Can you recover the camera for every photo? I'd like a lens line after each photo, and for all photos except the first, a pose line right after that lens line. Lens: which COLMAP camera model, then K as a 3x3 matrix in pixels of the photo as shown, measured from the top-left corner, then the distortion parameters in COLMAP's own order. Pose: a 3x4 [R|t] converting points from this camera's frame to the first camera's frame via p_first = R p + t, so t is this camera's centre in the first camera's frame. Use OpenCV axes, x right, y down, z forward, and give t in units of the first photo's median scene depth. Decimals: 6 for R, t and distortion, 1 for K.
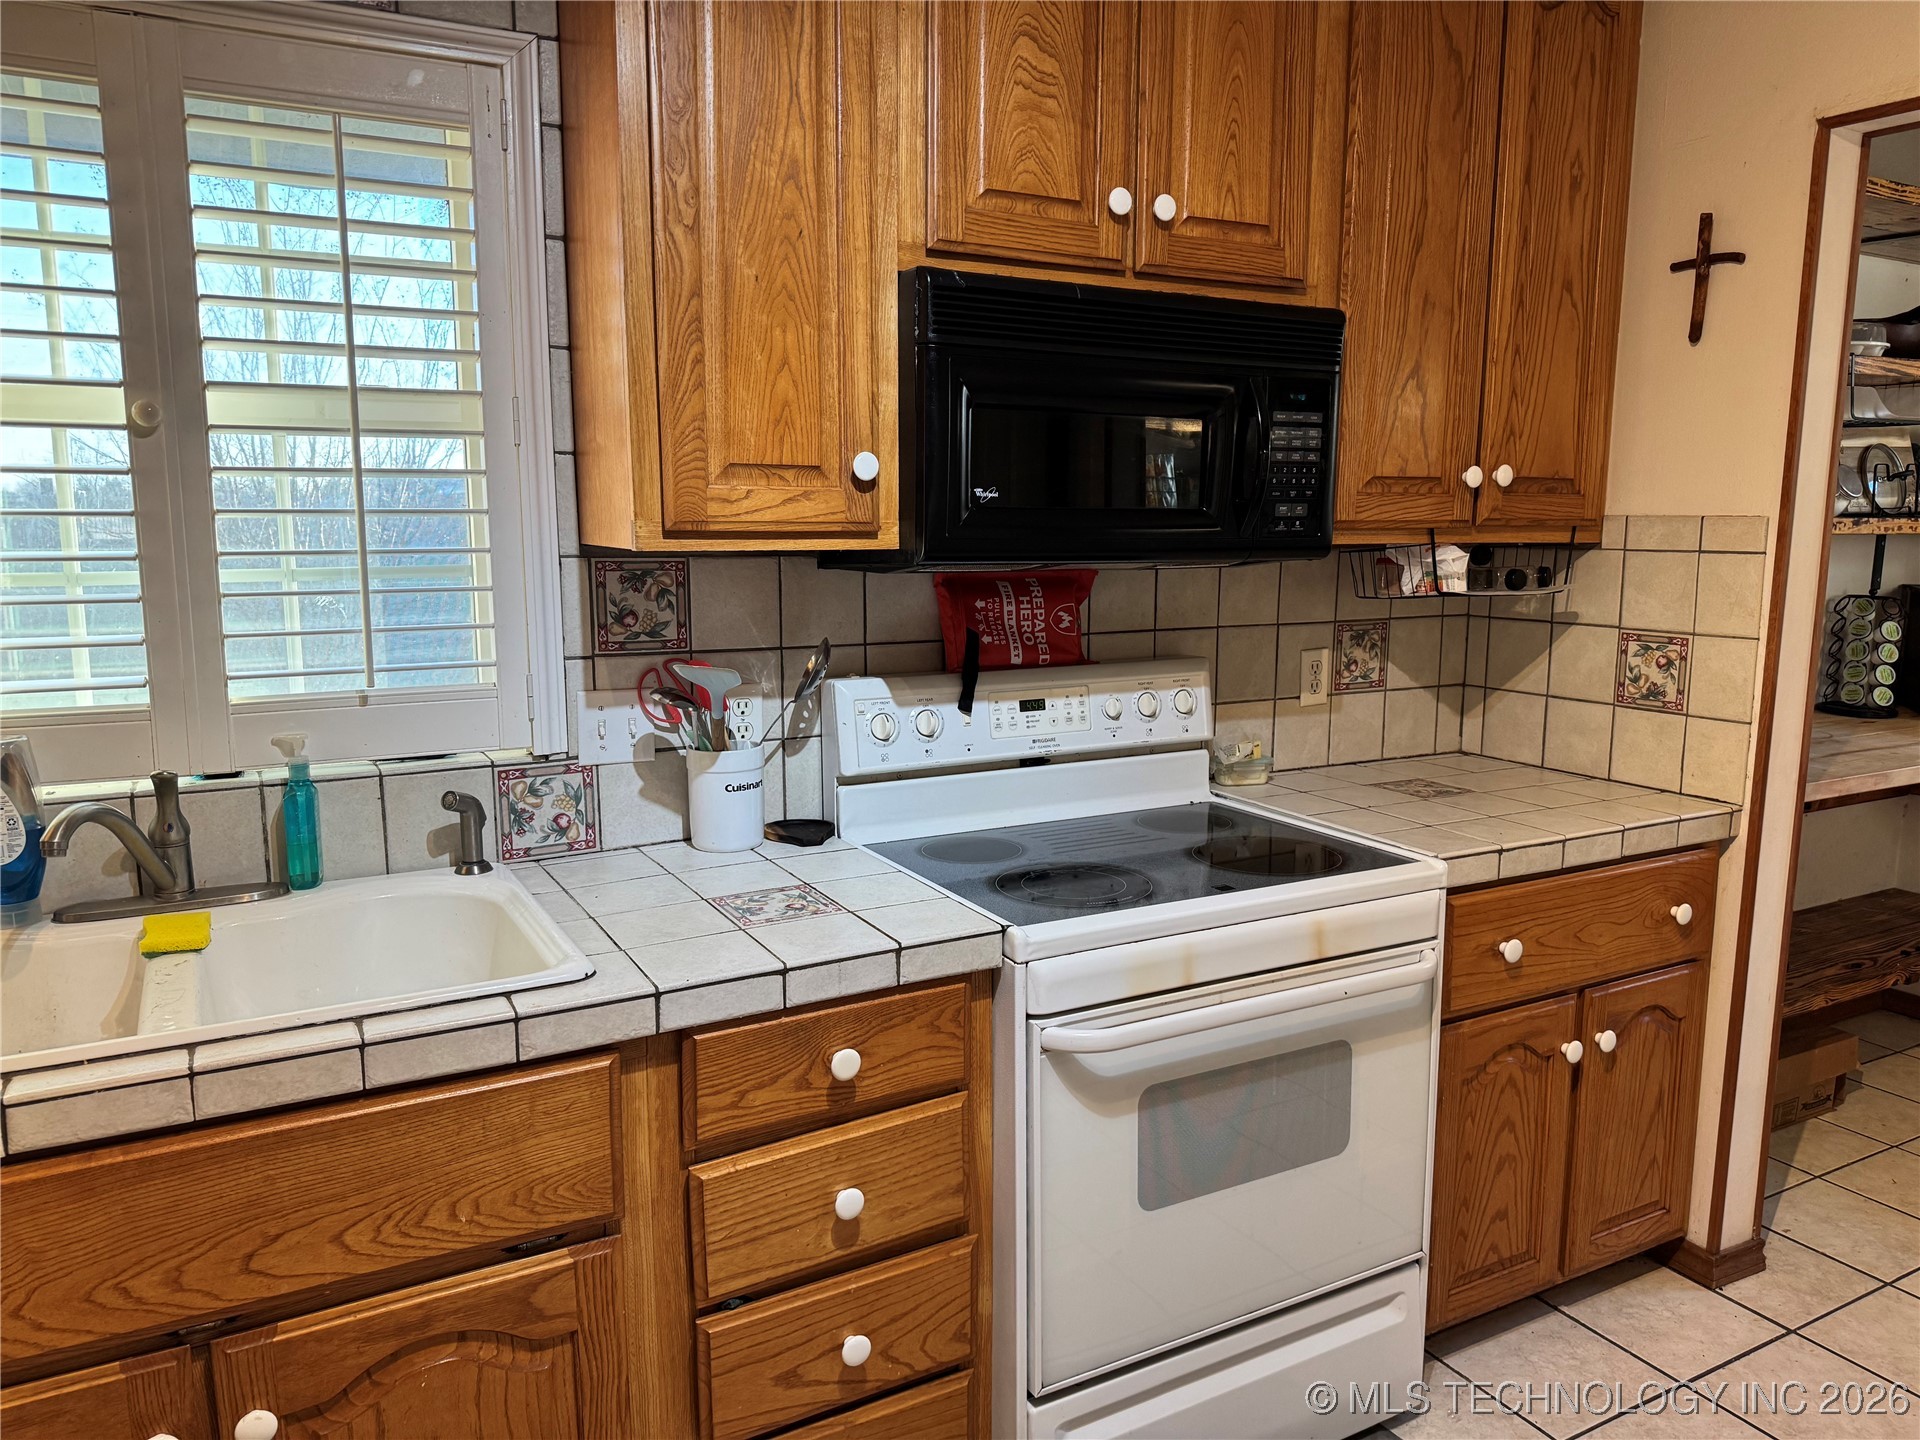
lens RADIAL K [[1361.8, 0, 973.1], [0, 1361.8, 720.4], [0, 0, 1]] dist [0.061082, -0.063076]
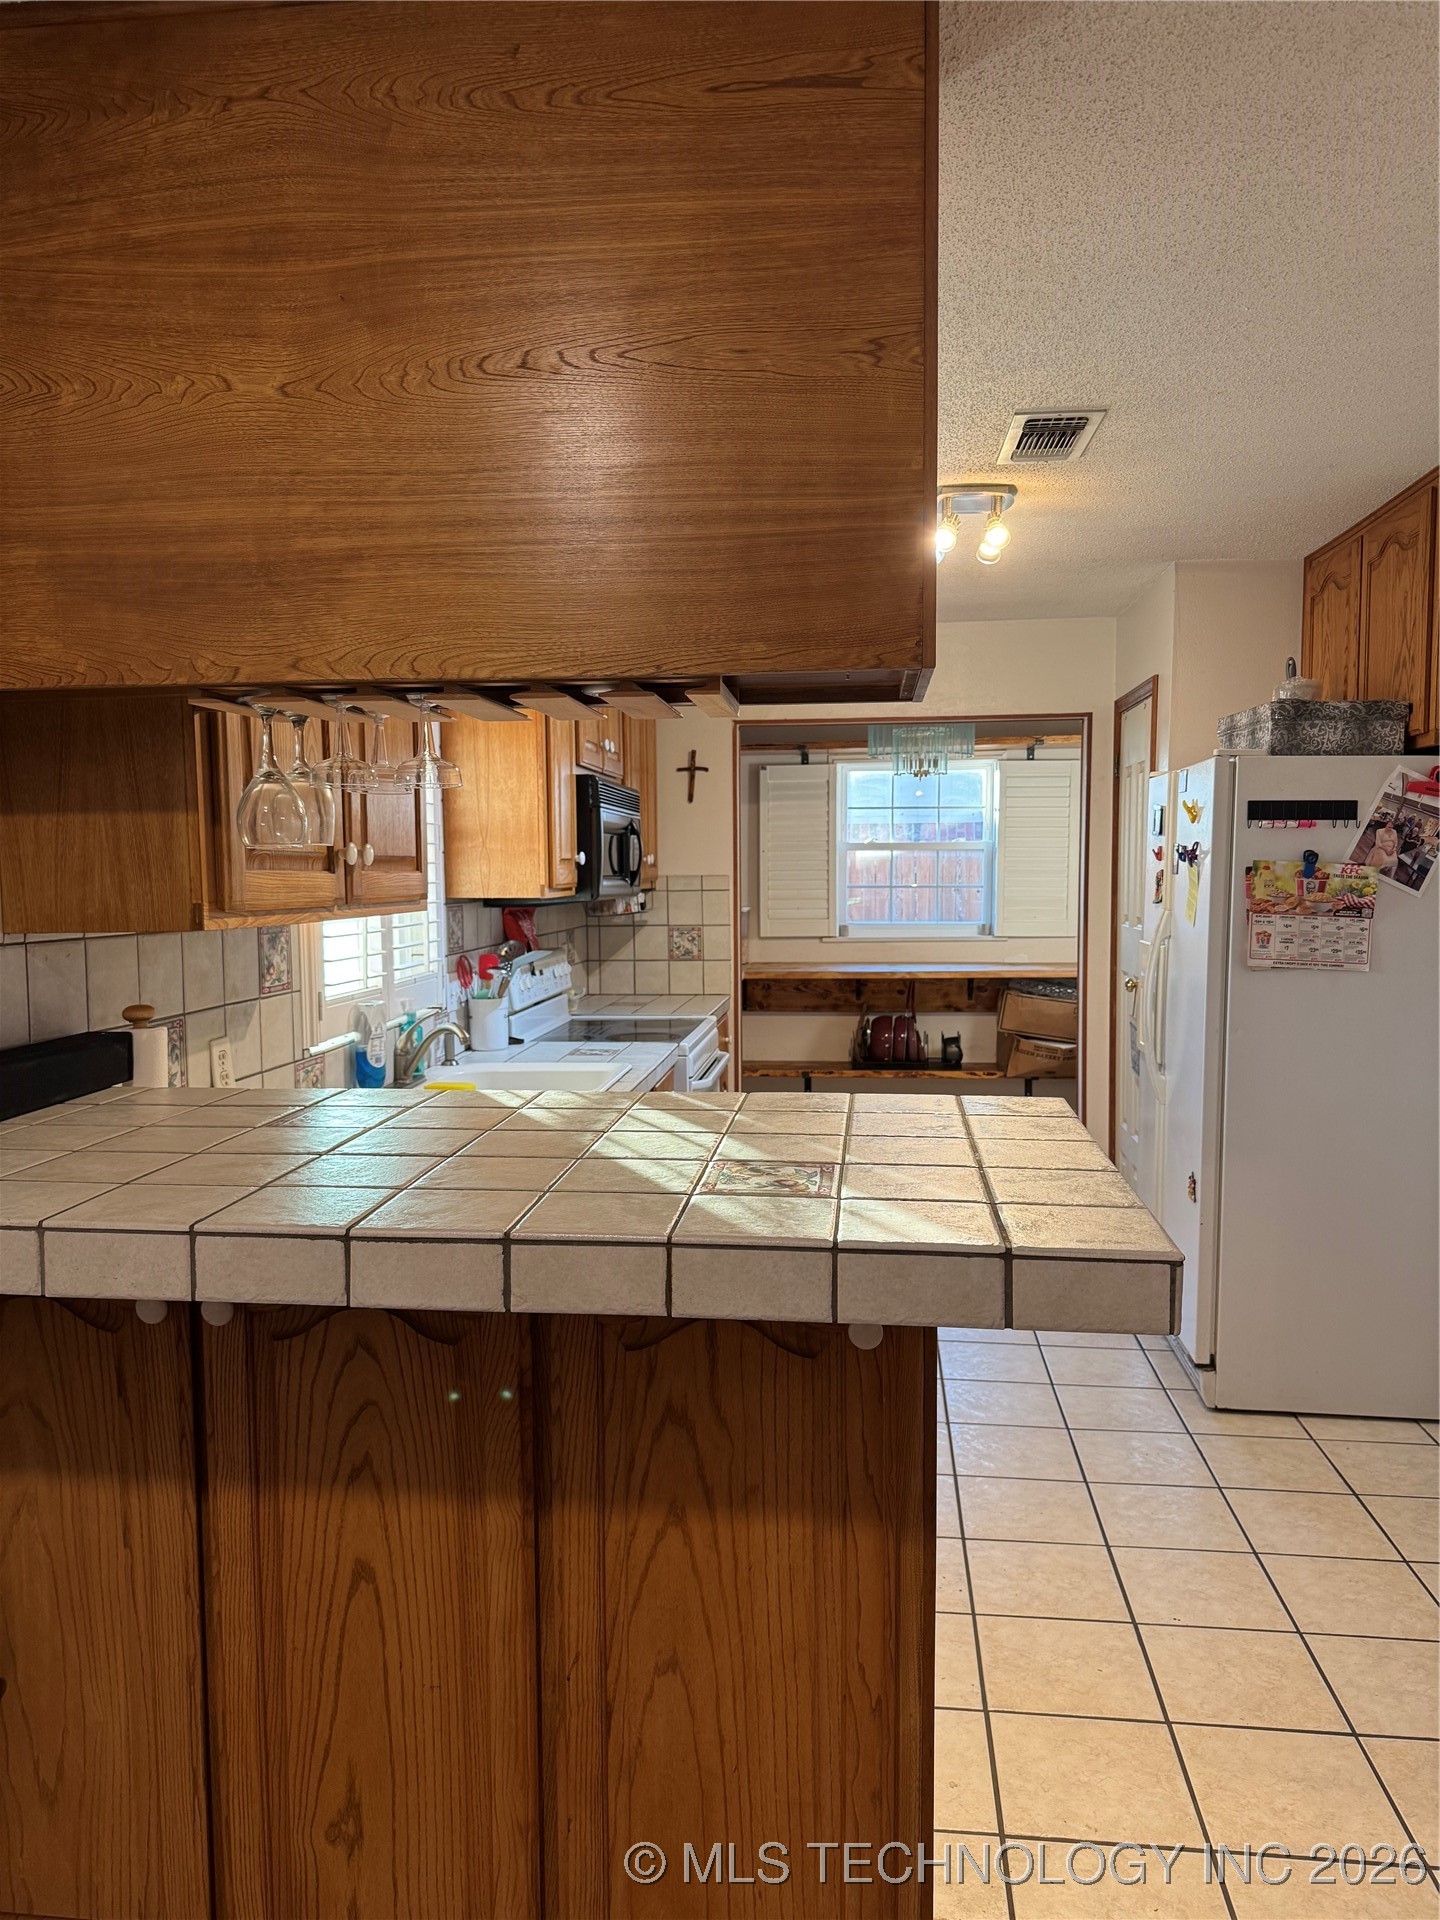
lens RADIAL K [[1361.8, 0, 722.9], [0, 1361.8, 962.6], [0, 0, 1]] dist [0.061082, -0.063076]
pose [[0.583972, -0.069186, 0.808820, -1.594781], [0.135143, 0.990743, -0.012826, 0.040668], [-0.800446, 0.116796, 0.587916, -0.449724]]
